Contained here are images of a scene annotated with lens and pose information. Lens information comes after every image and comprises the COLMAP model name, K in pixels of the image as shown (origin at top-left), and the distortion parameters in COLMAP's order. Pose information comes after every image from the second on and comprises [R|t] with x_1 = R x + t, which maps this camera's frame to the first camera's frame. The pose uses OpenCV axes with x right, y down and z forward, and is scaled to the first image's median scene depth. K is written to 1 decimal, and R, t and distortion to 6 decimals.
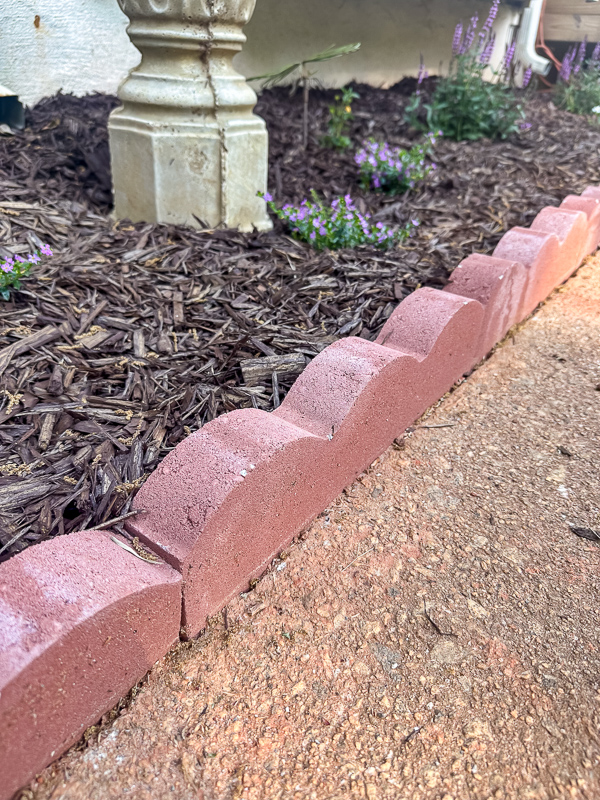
lens RADIAL K [[568.6, 0, 299.6], [0, 568.6, 400.1], [0, 0, 1]] dist [-0.008776, -0.004900]
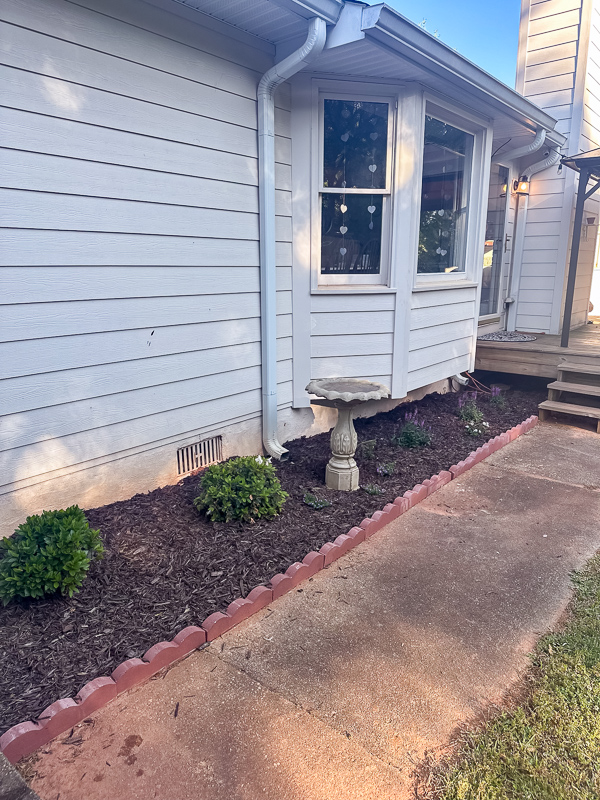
lens RADIAL K [[568.6, 0, 300.1], [0, 568.6, 399.8], [0, 0, 1]] dist [-0.008776, -0.004900]
pose [[0.999520, -0.011947, -0.028594, -0.450965], [0.001905, 0.944644, -0.328090, 0.611770], [0.030931, 0.327878, 0.944213, -4.167058]]
